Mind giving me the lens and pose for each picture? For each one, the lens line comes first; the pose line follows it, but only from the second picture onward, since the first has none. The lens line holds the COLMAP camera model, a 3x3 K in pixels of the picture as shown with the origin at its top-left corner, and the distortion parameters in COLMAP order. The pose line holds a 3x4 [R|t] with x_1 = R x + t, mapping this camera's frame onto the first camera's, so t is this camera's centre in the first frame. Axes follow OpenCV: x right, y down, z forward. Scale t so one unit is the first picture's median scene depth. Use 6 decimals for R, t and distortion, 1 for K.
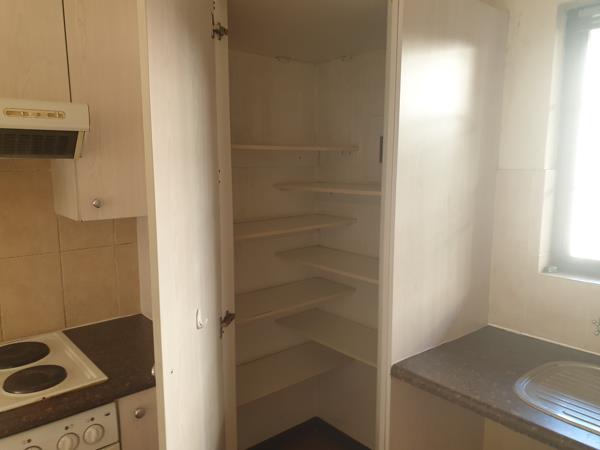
lens RADIAL K [[473.3, 0, 300.2], [0, 473.3, 224.4], [0, 0, 1]] dist [-0.006463, -0.001413]
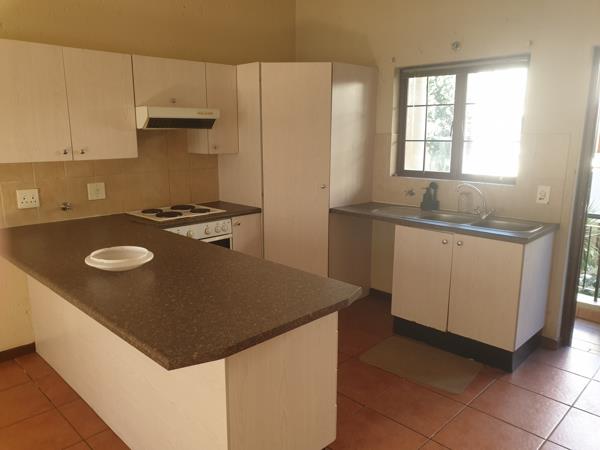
lens RADIAL K [[473.3, 0, 298.7], [0, 473.3, 226.0], [0, 0, 1]] dist [-0.006463, -0.001413]
pose [[0.995641, -0.016610, 0.091777, -0.221848], [0.009852, 0.997239, 0.073599, 0.196311], [-0.092746, -0.072374, 0.993056, -1.598885]]
